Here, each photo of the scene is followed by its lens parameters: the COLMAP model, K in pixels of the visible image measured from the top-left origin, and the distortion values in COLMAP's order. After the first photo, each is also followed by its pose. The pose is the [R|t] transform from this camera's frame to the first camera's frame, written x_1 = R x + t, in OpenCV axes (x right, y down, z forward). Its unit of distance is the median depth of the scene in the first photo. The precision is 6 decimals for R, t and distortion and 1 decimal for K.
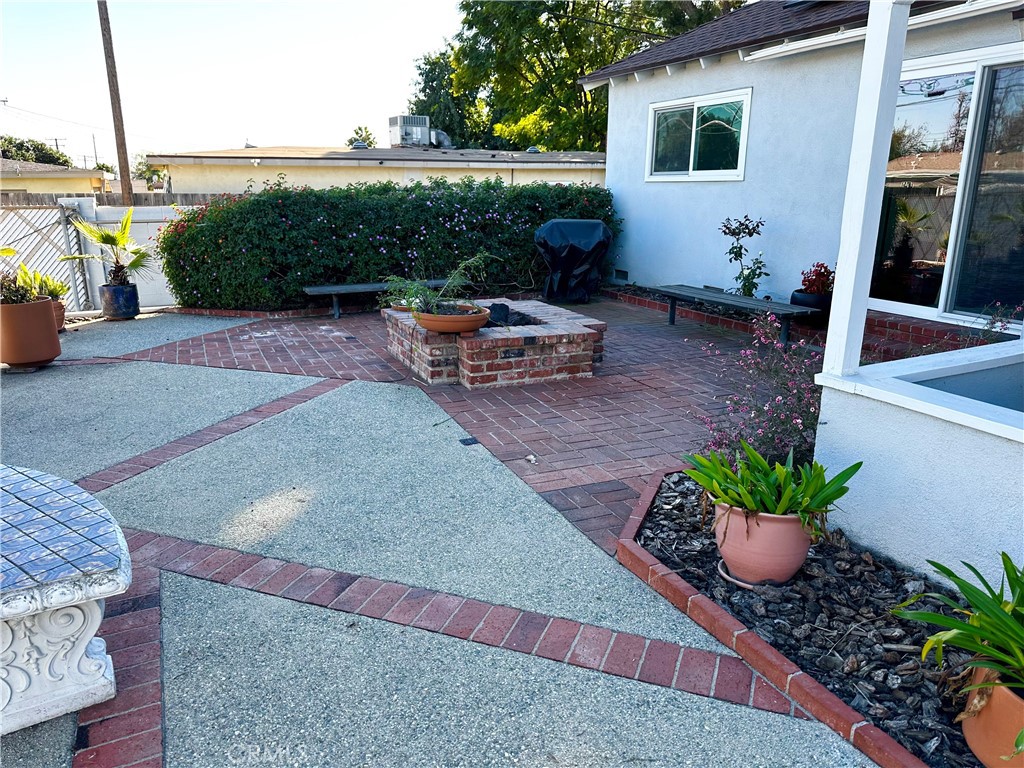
lens RADIAL K [[716.4, 0, 507.9], [0, 716.4, 388.3], [0, 0, 1]] dist [0.114958, -0.170665]
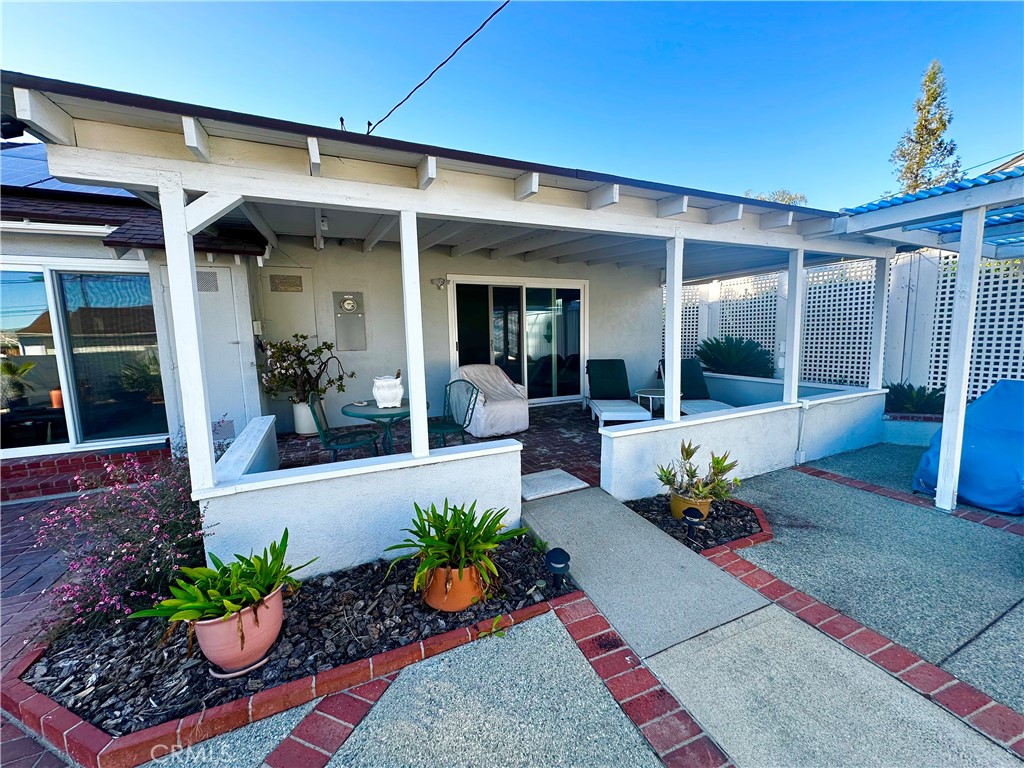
lens RADIAL K [[407.7, 0, 511.5], [0, 407.7, 384.7], [0, 0, 1]] dist [-0.001941, 0.000534]
pose [[0.003491, -0.114677, 0.993397, -0.096926], [0.293240, 0.949849, 0.108620, -0.041341], [-0.956033, 0.290924, 0.036944, 0.133619]]
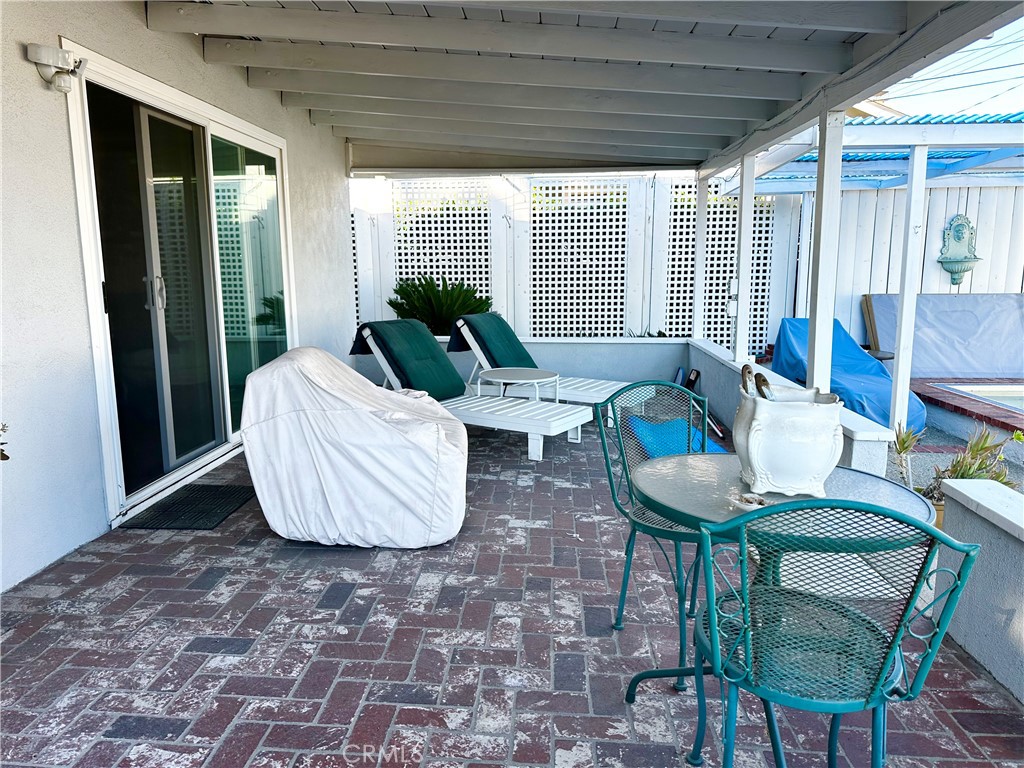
lens RADIAL K [[716.4, 0, 507.9], [0, 716.4, 388.3], [0, 0, 1]] dist [0.114958, -0.170665]
pose [[-0.877720, -0.070807, 0.473913, 0.284863], [0.139531, 0.908395, 0.394144, -0.140616], [-0.458409, 0.412074, -0.787437, 0.480489]]
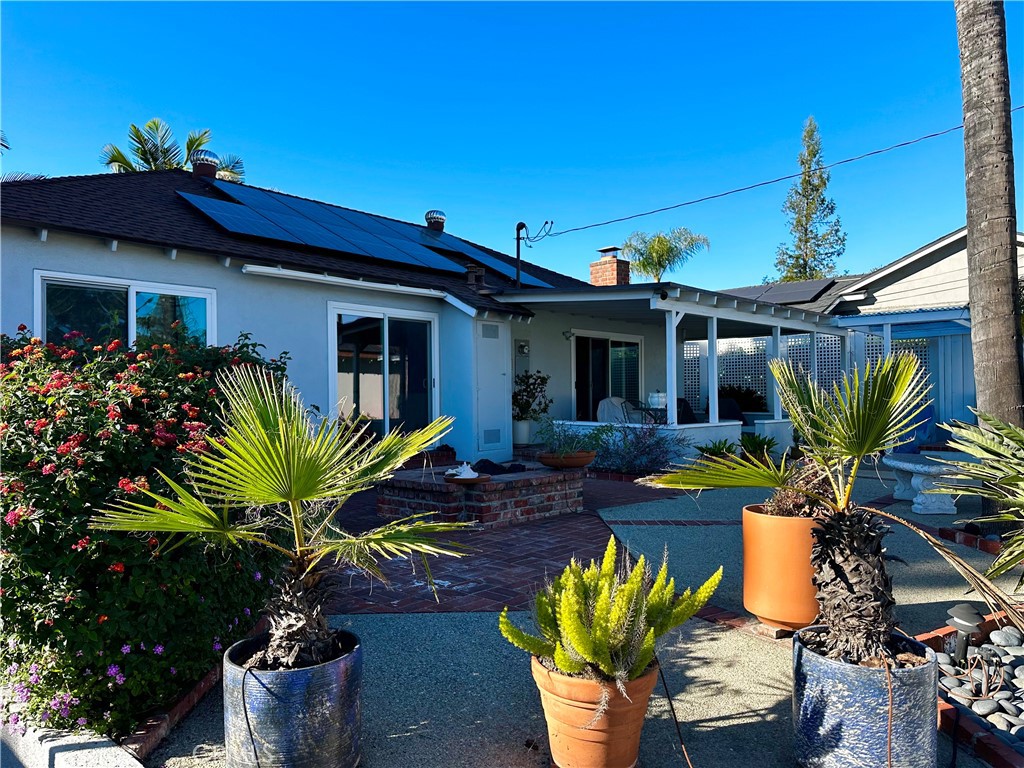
lens RADIAL K [[716.6, 0, 508.3], [0, 716.6, 391.7], [0, 0, 1]] dist [0.075885, -0.085842]
pose [[-0.382864, 0.016764, 0.923652, -0.819131], [0.260880, 0.961102, 0.090694, -0.237612], [-0.886203, 0.275686, -0.372345, 1.016256]]
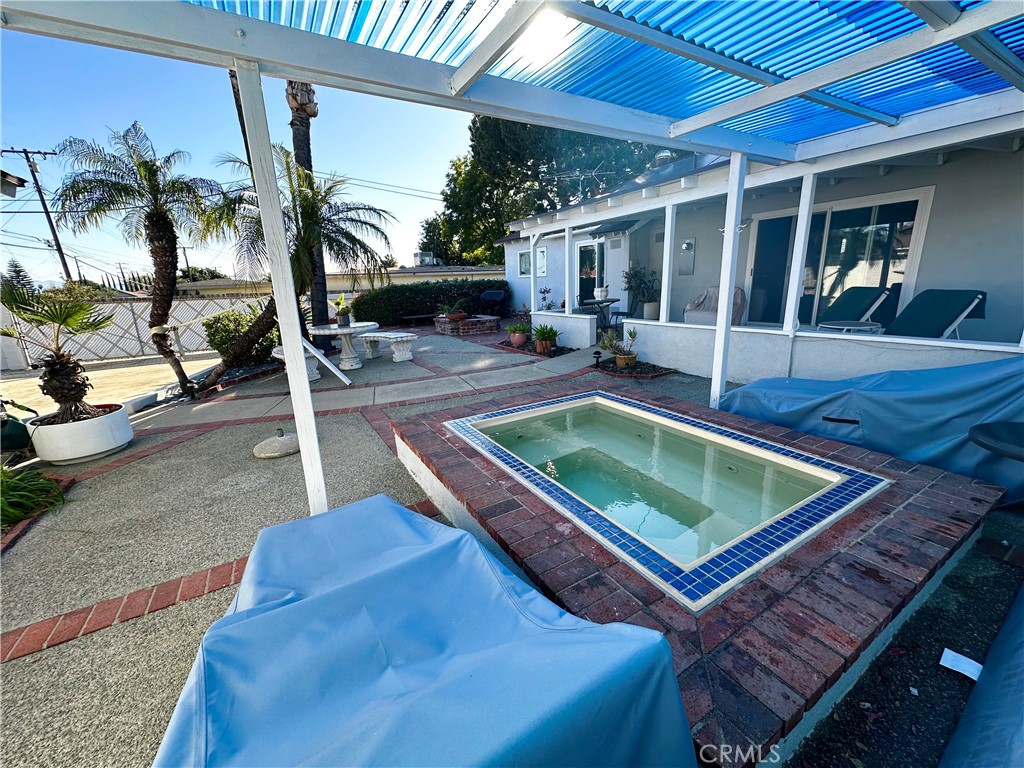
lens RADIAL K [[407.7, 0, 511.5], [0, 407.7, 384.7], [0, 0, 1]] dist [-0.001941, 0.000534]
pose [[0.994694, -0.058616, 0.084543, 0.003040], [0.060885, 0.997844, -0.024515, 0.204712], [-0.082924, 0.029533, 0.996118, -0.688325]]
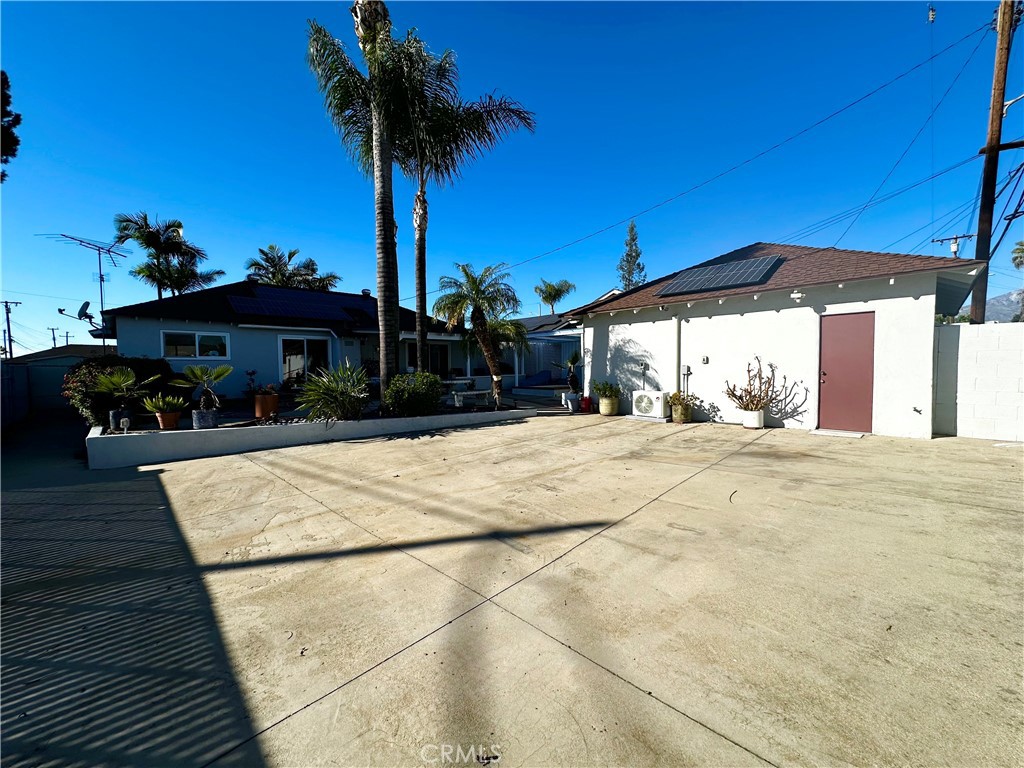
lens RADIAL K [[408.7, 0, 514.4], [0, 408.7, 390.4], [0, 0, 1]] dist [-0.008888, -0.000068]
pose [[-0.333659, -0.045676, 0.941587, -1.759088], [0.267683, 0.953121, 0.141091, -0.076862], [-0.903890, 0.299123, -0.305790, 0.454975]]
